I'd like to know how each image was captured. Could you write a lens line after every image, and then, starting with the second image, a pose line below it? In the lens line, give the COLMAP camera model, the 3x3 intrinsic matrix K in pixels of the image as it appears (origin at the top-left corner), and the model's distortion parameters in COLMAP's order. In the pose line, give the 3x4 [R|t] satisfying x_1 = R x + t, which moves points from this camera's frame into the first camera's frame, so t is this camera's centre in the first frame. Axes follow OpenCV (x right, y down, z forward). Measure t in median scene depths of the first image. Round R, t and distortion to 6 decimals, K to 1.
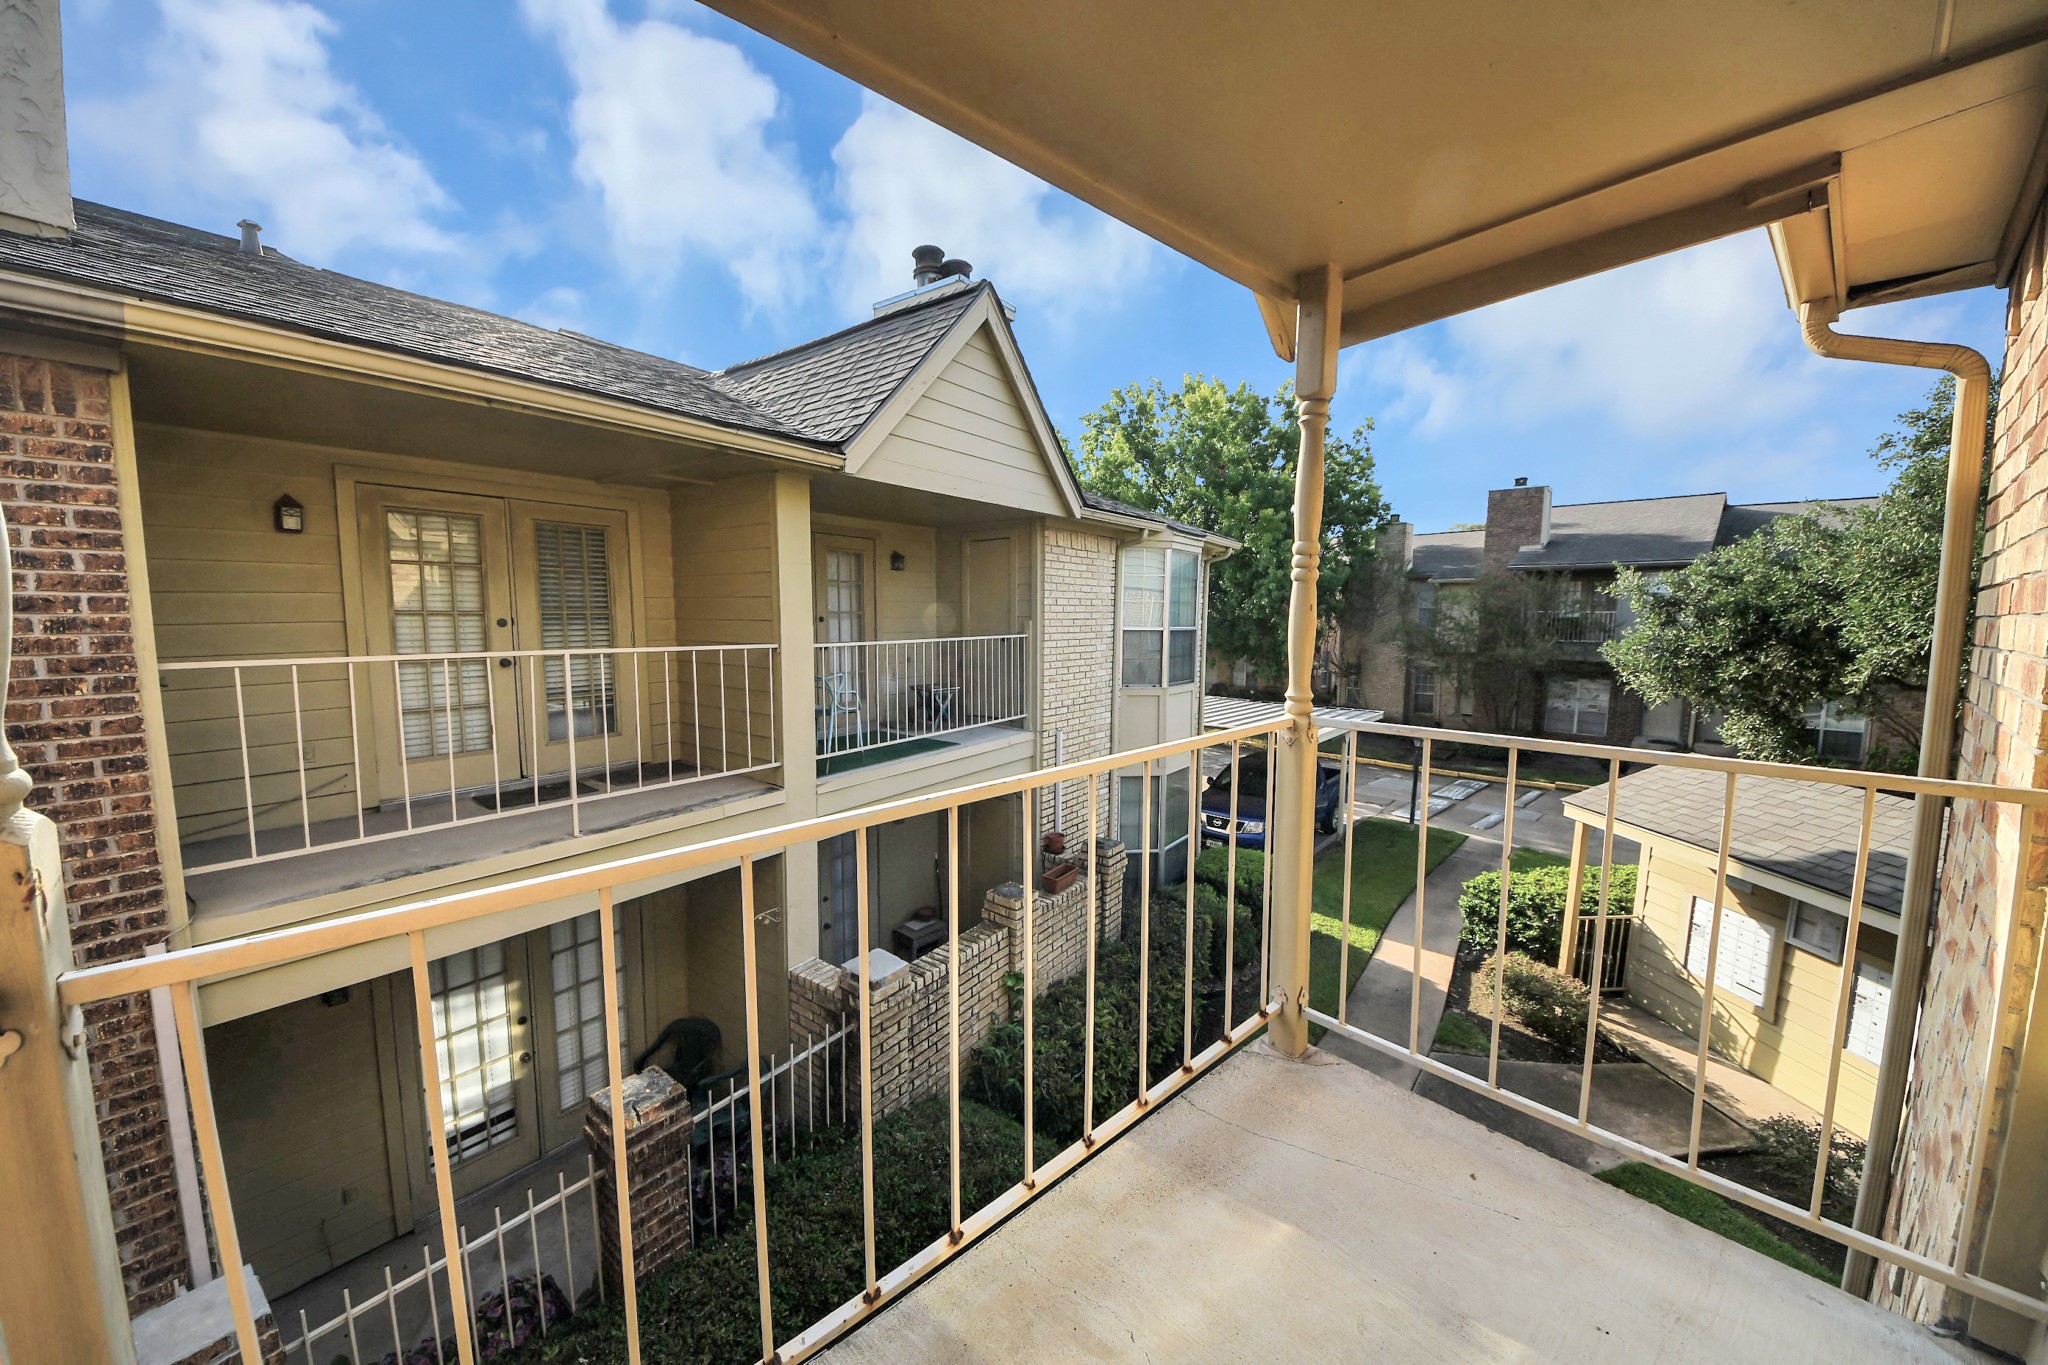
lens RADIAL K [[747.0, 0, 986.2], [0, 747.0, 690.0], [0, 0, 1]] dist [0.017052, -0.007571]
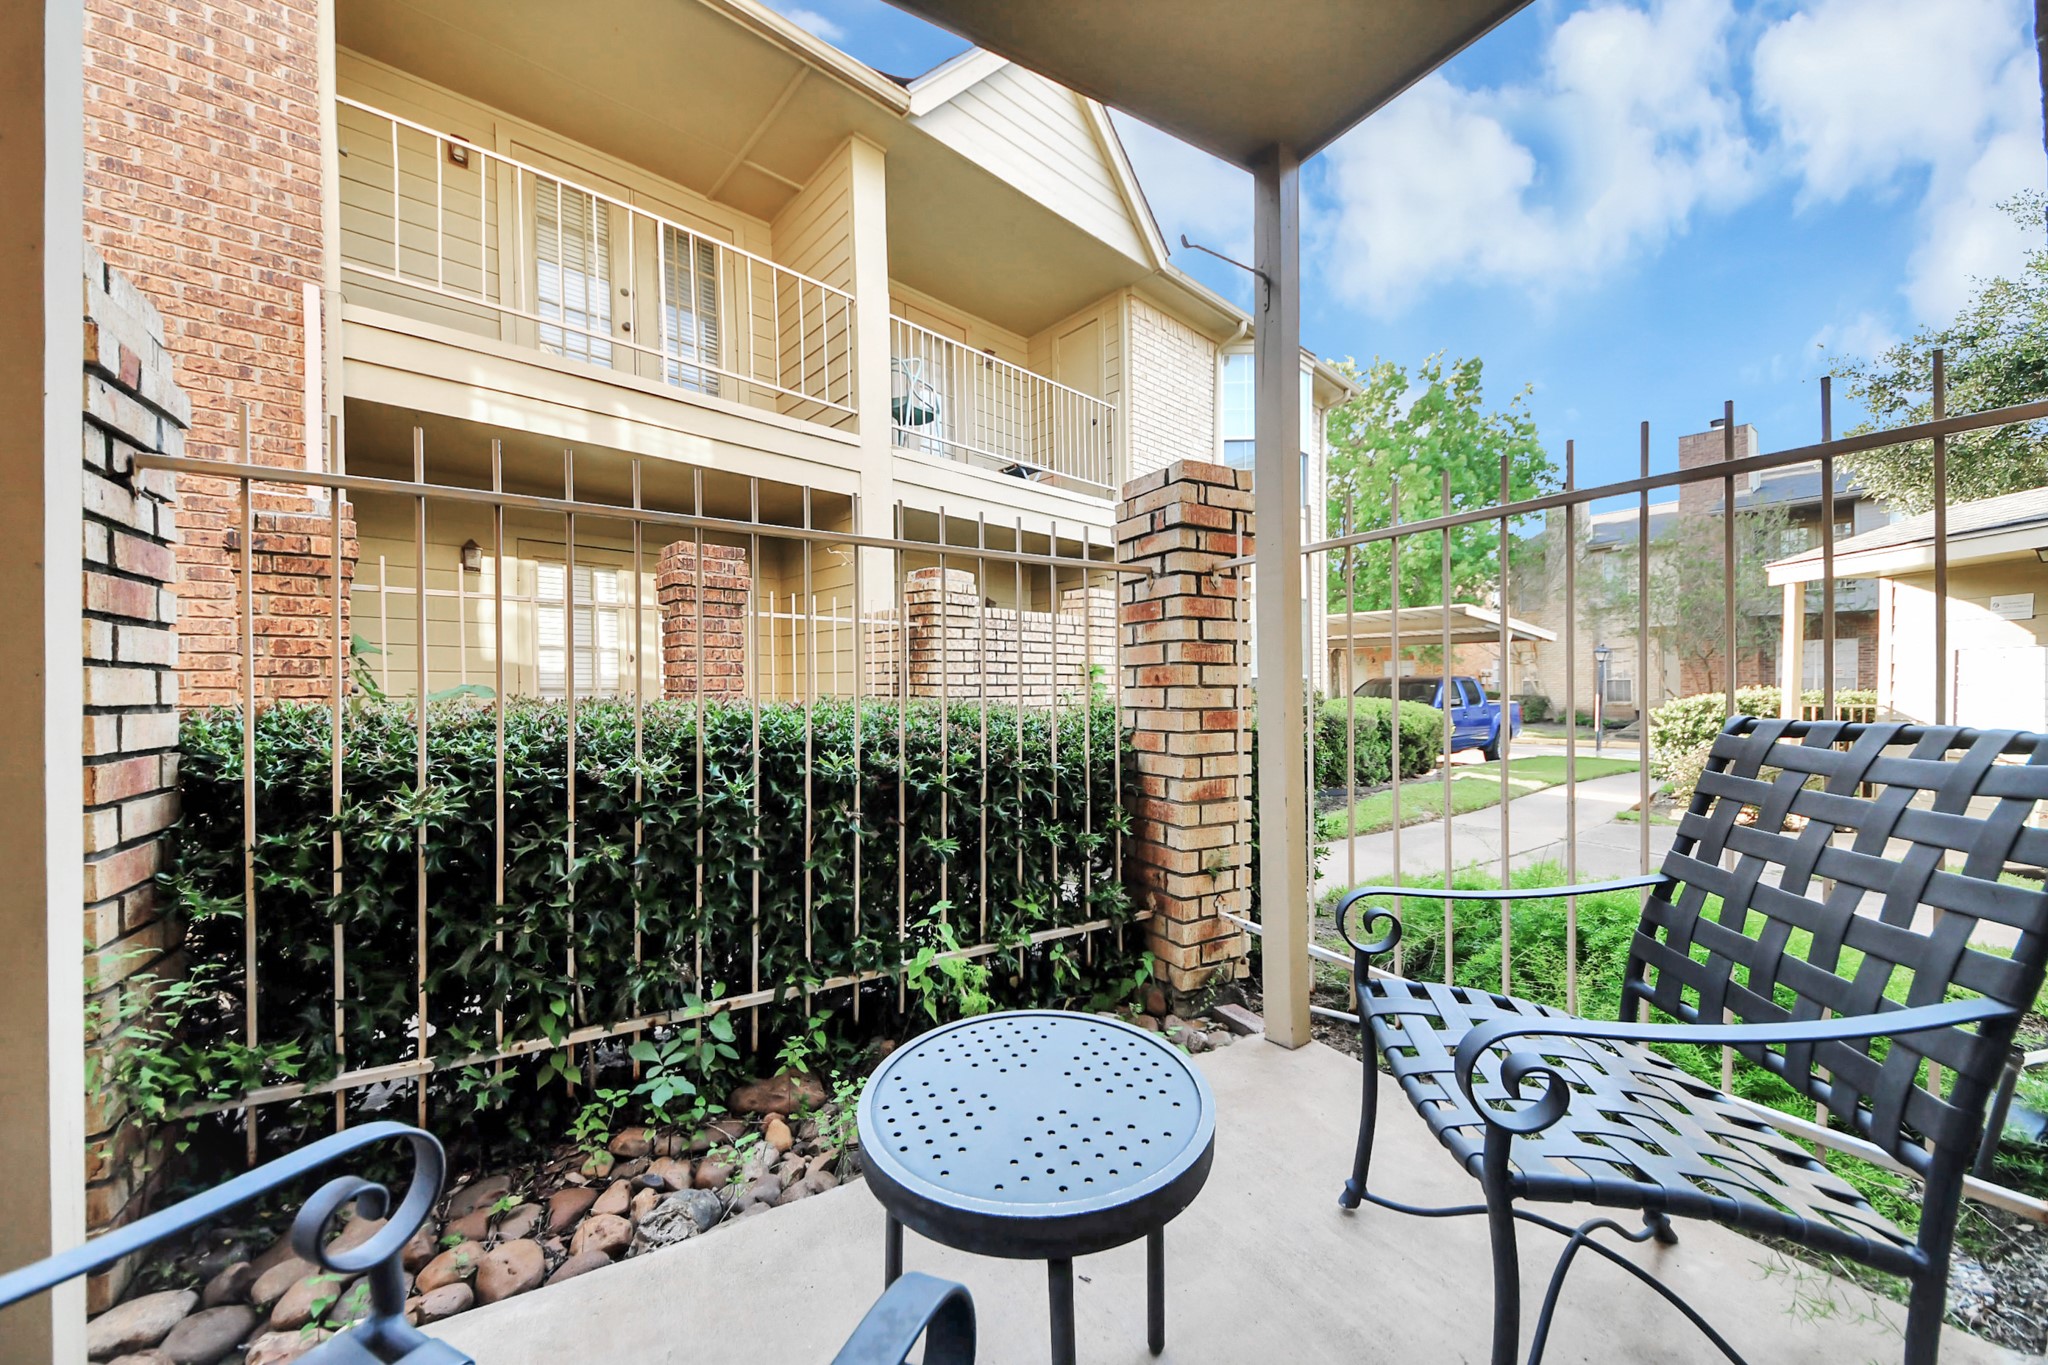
lens RADIAL K [[747.0, 0, 986.2], [0, 747.0, 690.0], [0, 0, 1]] dist [0.017052, -0.007571]
pose [[0.983850, -0.016720, -0.178211, 0.066475], [0.001005, 0.996128, -0.087911, 0.455909], [0.178991, 0.086313, 0.980057, 0.029361]]
